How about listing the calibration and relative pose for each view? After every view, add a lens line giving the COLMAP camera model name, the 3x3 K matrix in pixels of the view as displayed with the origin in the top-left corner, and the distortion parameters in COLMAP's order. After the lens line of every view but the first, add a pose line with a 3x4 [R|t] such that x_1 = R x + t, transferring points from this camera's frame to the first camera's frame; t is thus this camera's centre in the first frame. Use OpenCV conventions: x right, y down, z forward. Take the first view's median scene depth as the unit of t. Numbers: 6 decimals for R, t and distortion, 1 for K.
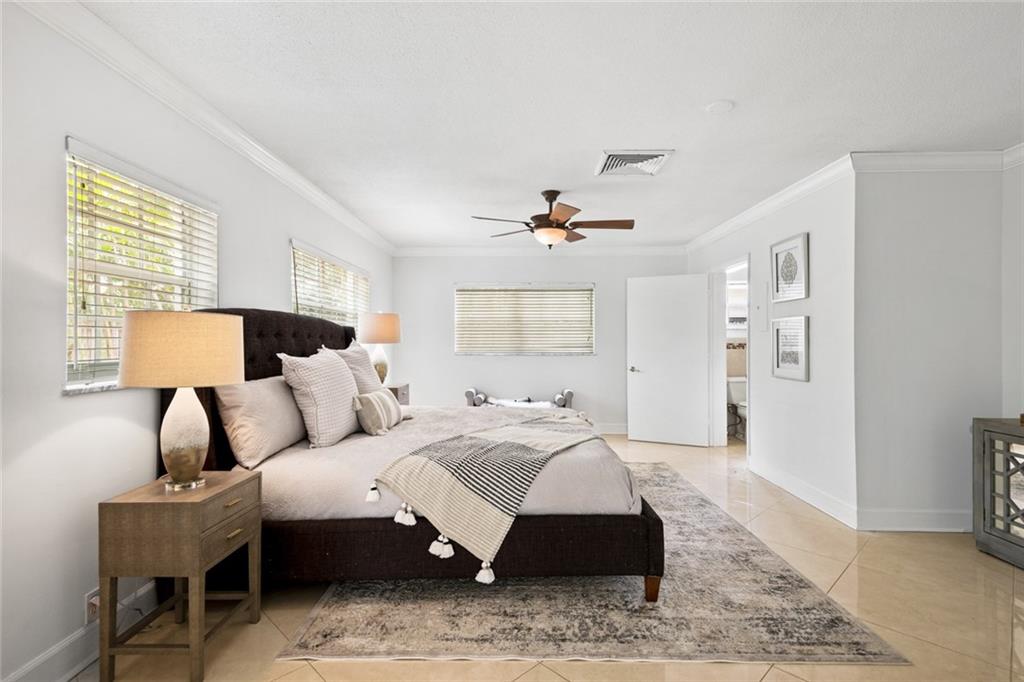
lens RADIAL K [[500.9, 0, 514.8], [0, 500.9, 343.5], [0, 0, 1]] dist [0.020999, -0.004819]
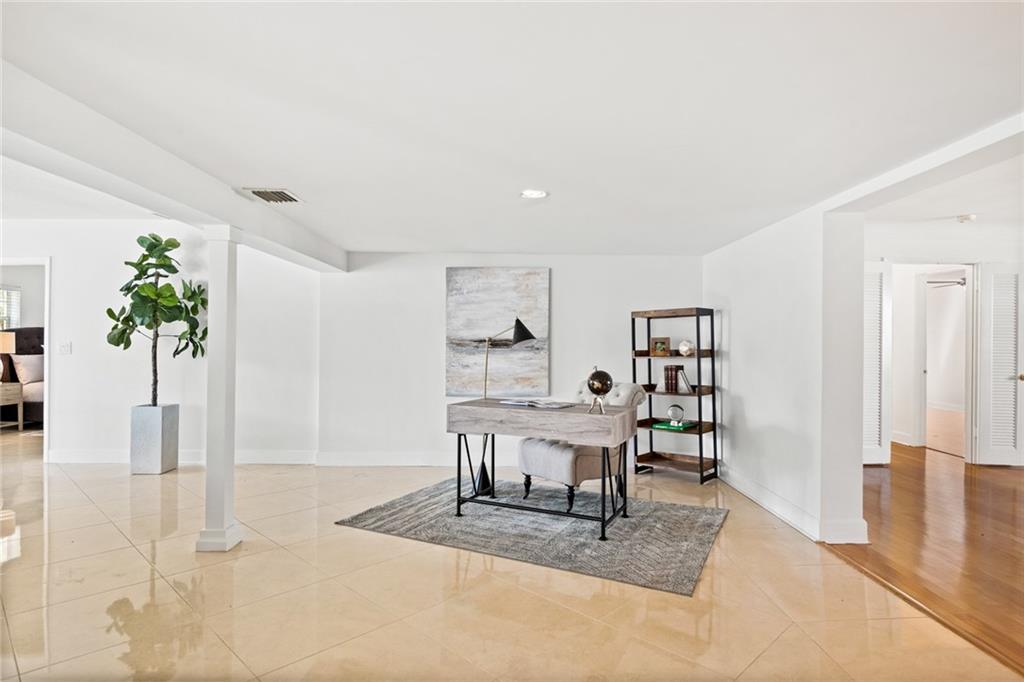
lens RADIAL K [[579.4, 0, 515.3], [0, 579.4, 343.5], [0, 0, 1]] dist [0.048327, -0.002271]
pose [[0.999840, 0.006049, 0.016816, 1.591129], [-0.006063, 0.999981, 0.000805, -0.004907], [-0.016811, -0.000907, 0.999858, -1.759219]]
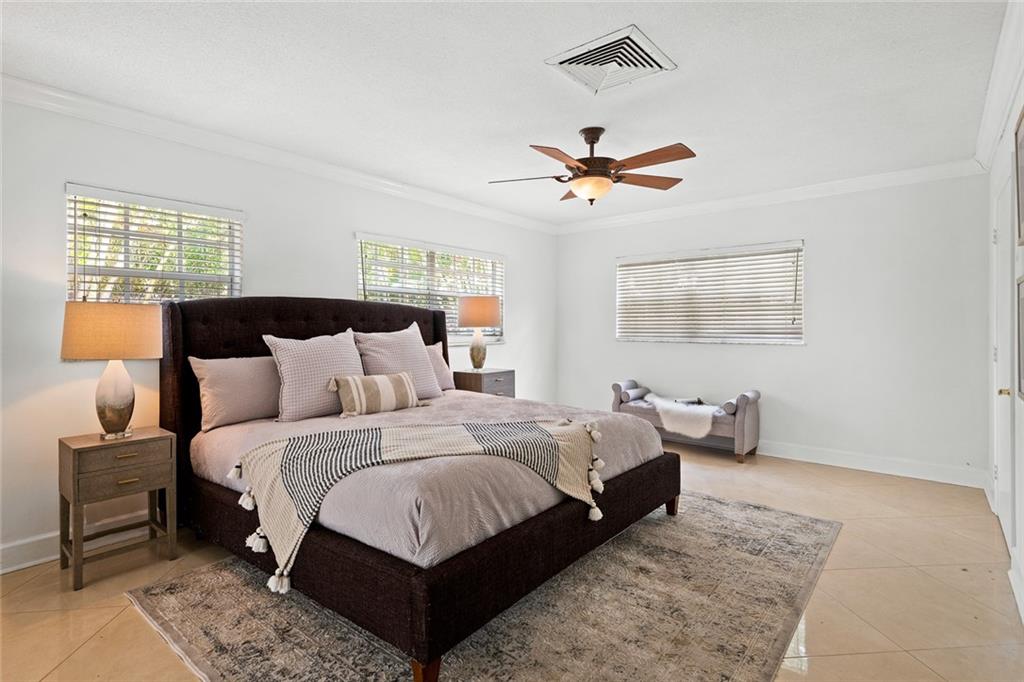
lens RADIAL K [[521.3, 0, 510.1], [0, 521.3, 331.8], [0, 0, 1]] dist [0.007194, 0.000686]
pose [[0.769551, 0.006214, -0.638555, 0.621553], [-0.002464, 0.999974, 0.006762, 0.001888], [0.638580, -0.003630, 0.769547, 0.394531]]
